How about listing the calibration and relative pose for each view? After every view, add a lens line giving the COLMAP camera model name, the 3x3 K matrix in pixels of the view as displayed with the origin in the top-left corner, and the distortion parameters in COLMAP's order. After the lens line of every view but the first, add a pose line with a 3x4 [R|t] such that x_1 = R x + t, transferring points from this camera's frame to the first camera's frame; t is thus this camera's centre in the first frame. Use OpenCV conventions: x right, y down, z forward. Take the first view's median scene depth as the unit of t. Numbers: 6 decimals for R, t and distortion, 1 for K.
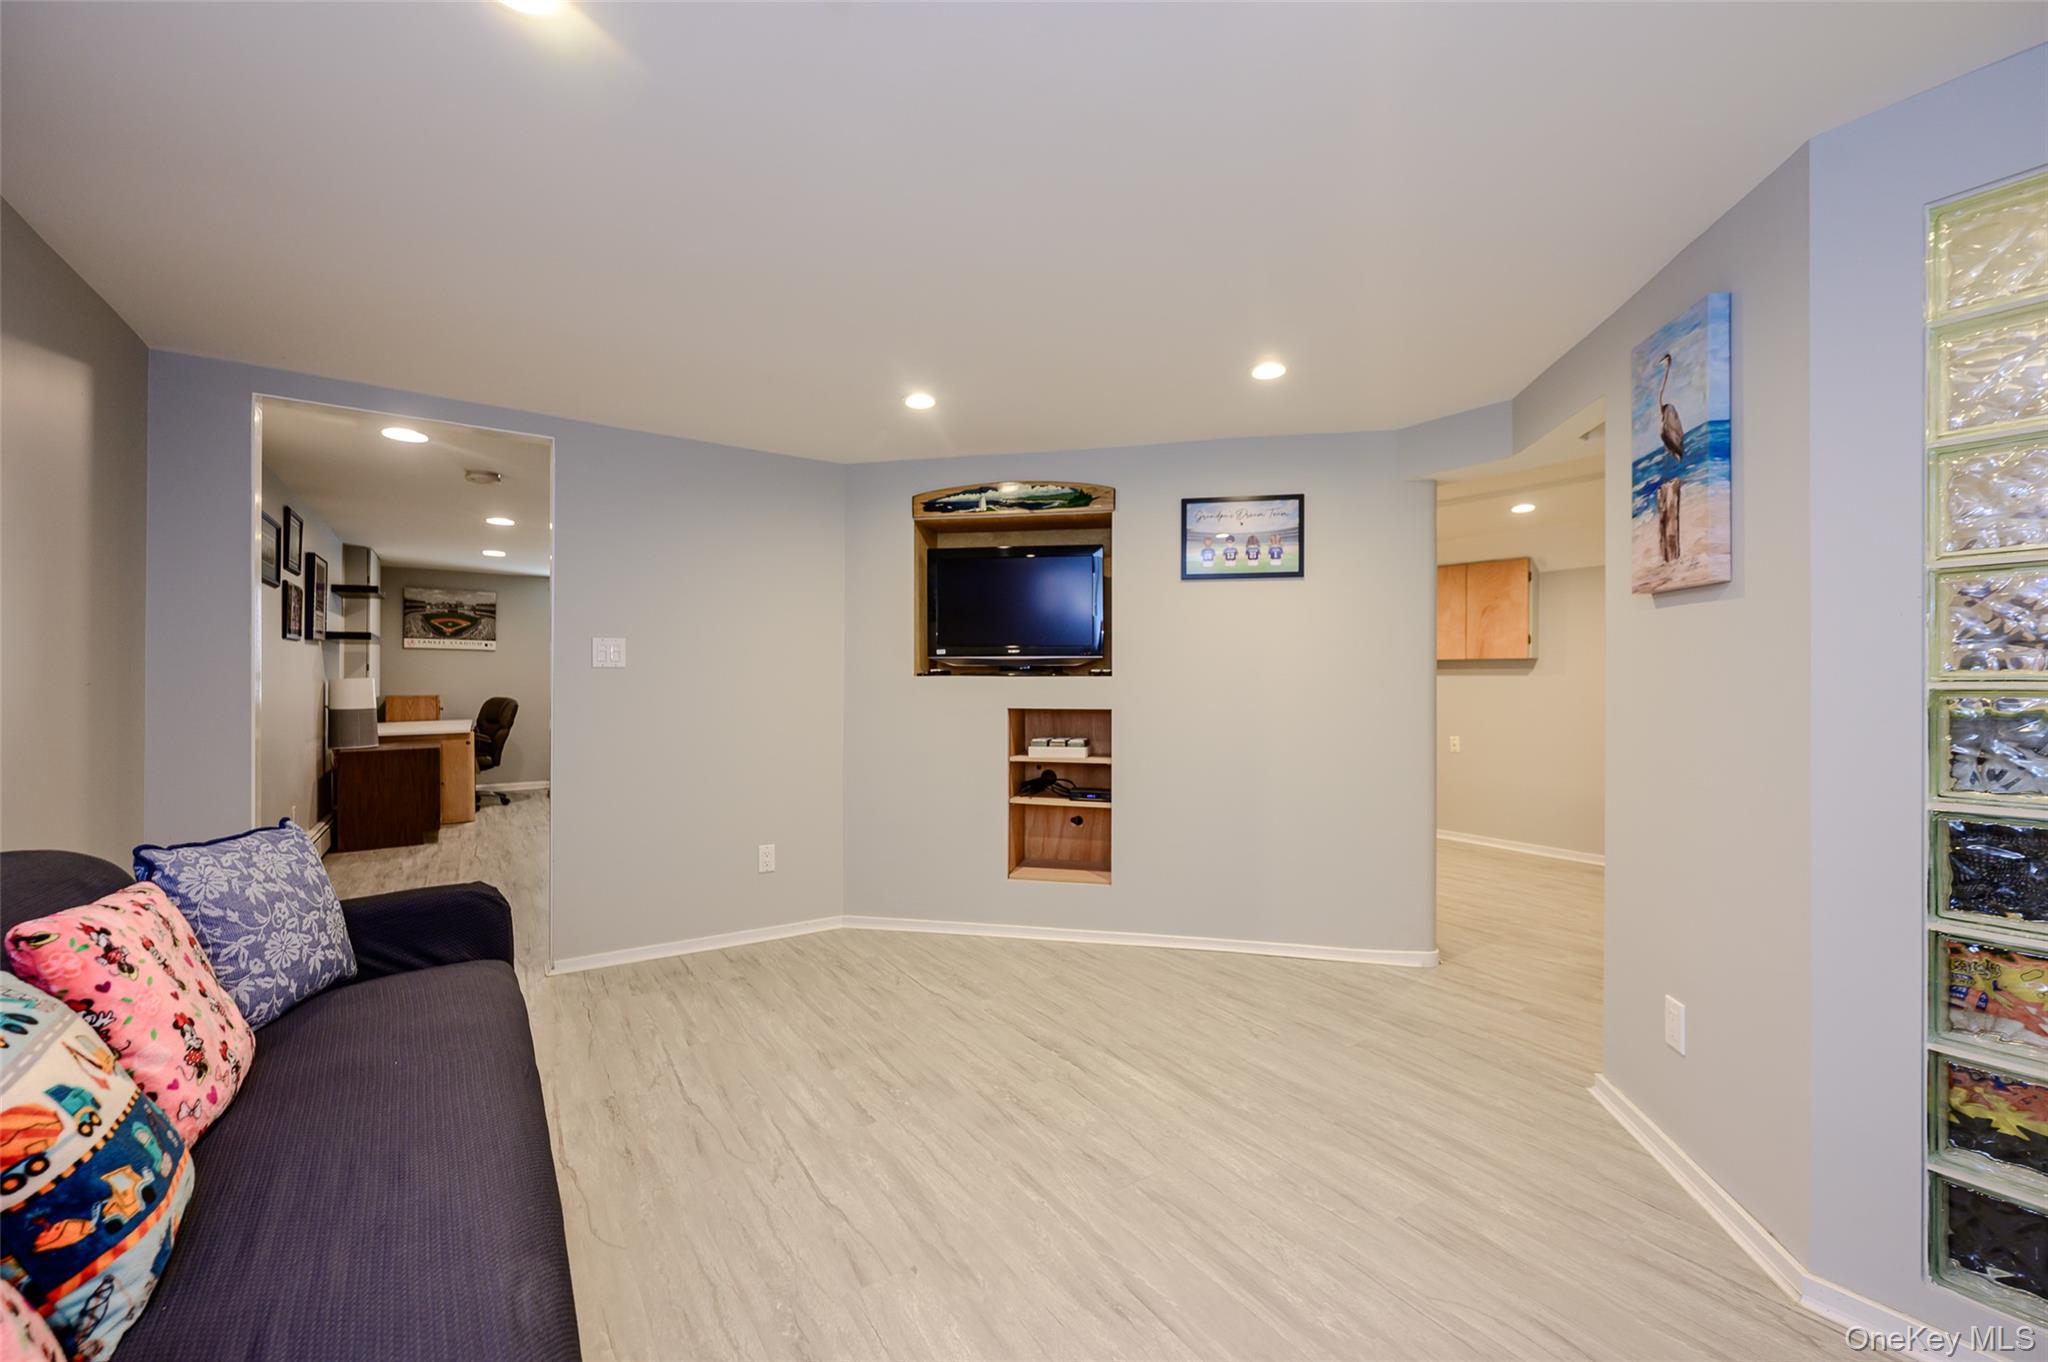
lens RADIAL K [[808.8, 0, 1028.8], [0, 808.8, 675.6], [0, 0, 1]] dist [-0.001980, -0.001897]
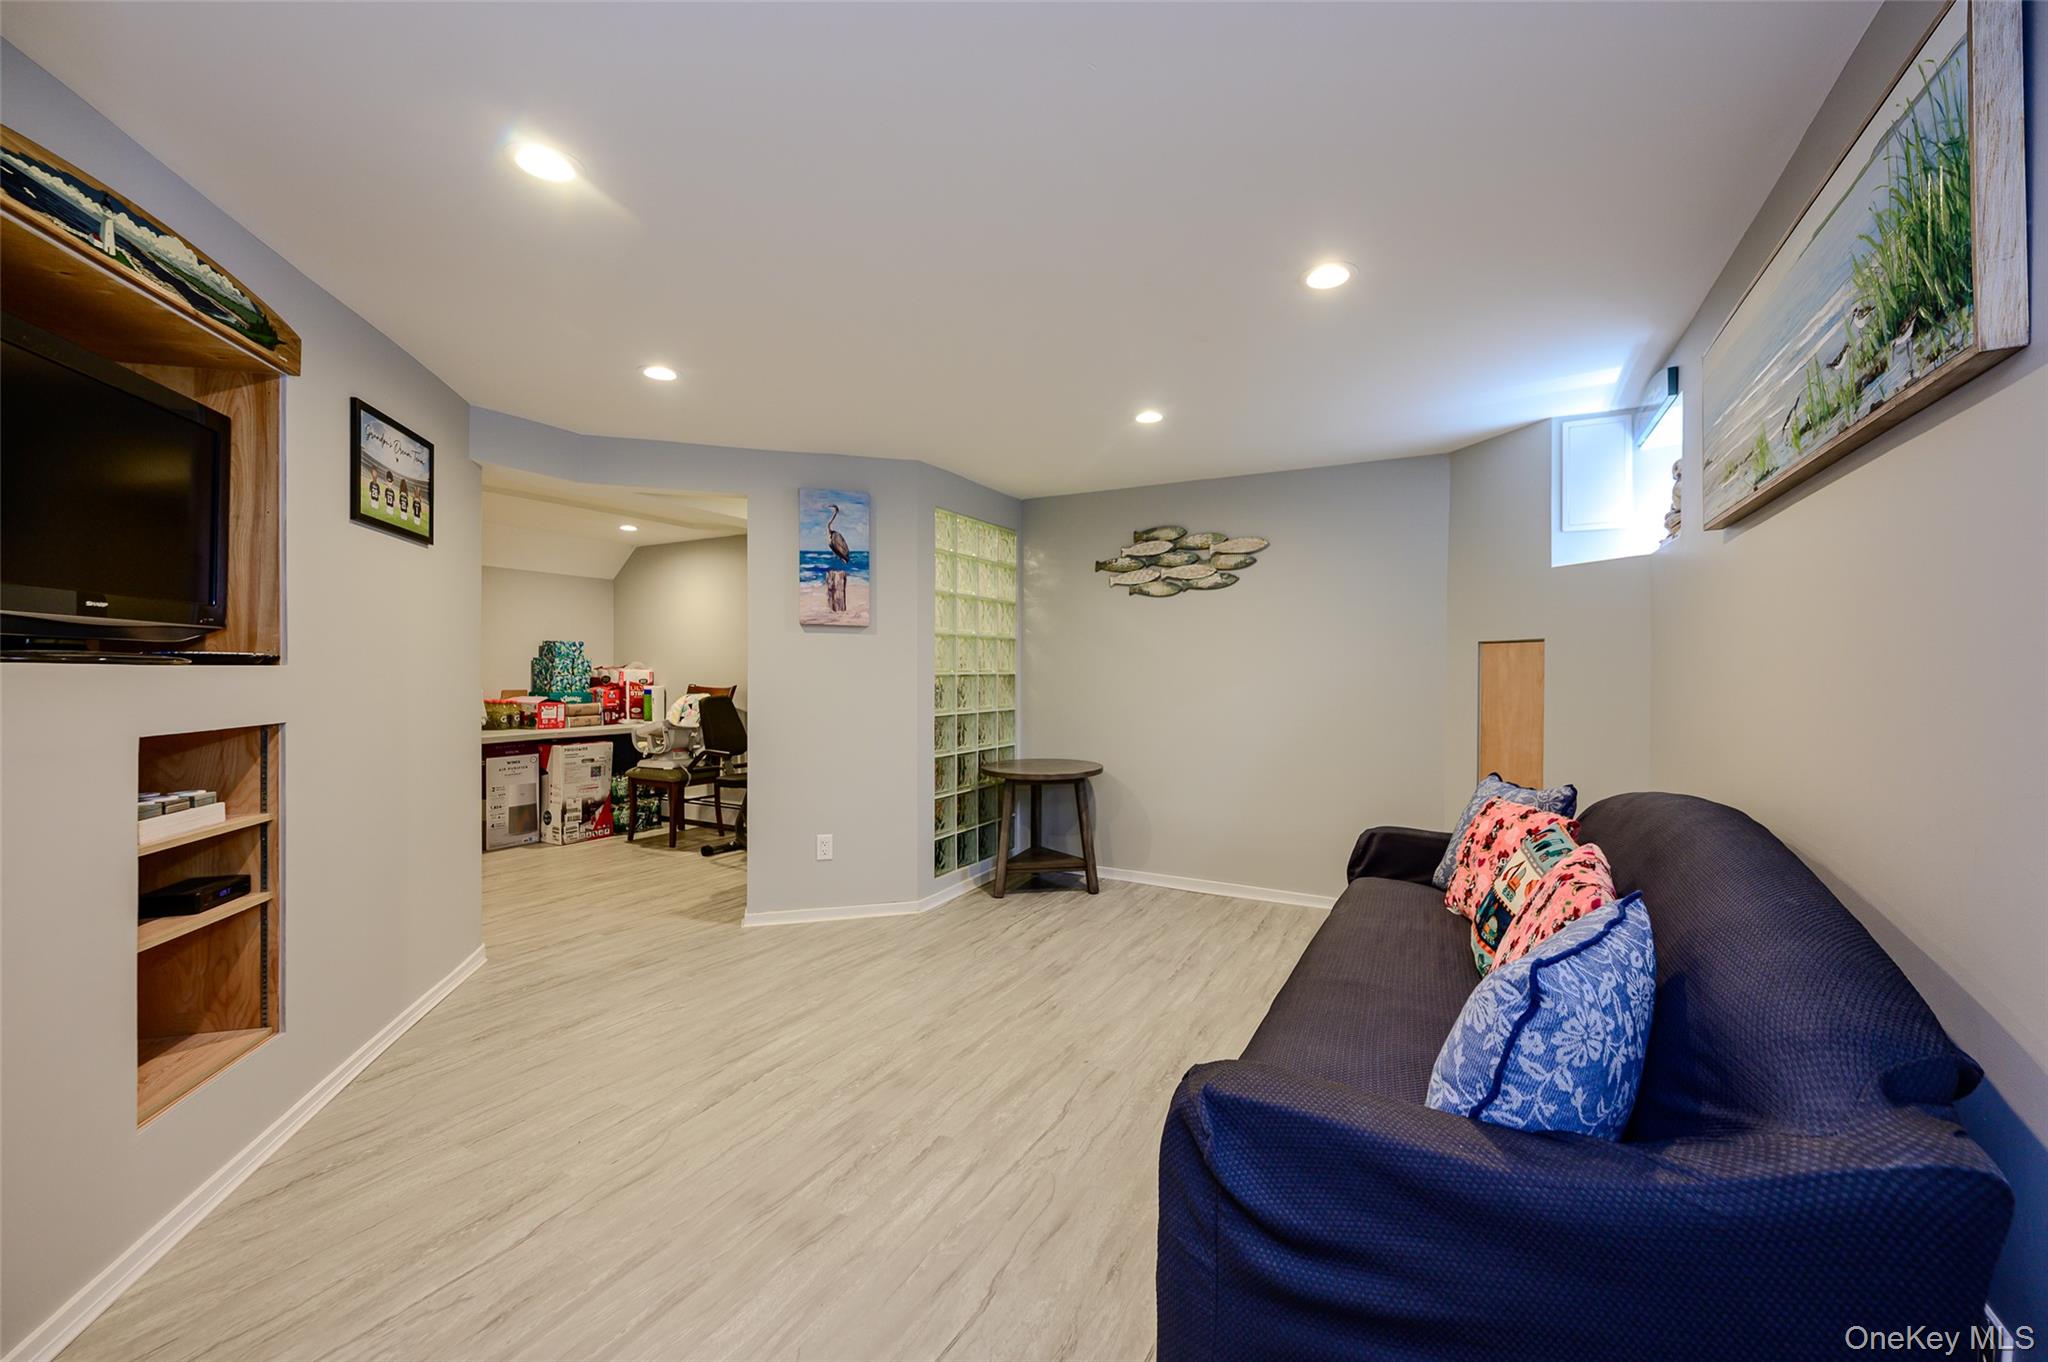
lens RADIAL K [[808.8, 0, 1028.5], [0, 808.8, 675.4], [0, 0, 1]] dist [-0.001980, -0.001897]
pose [[-0.448817, -0.009260, 0.893576, -0.954358], [-0.010159, 0.999935, 0.005260, -0.000087], [-0.893566, -0.006717, -0.448881, 1.176727]]
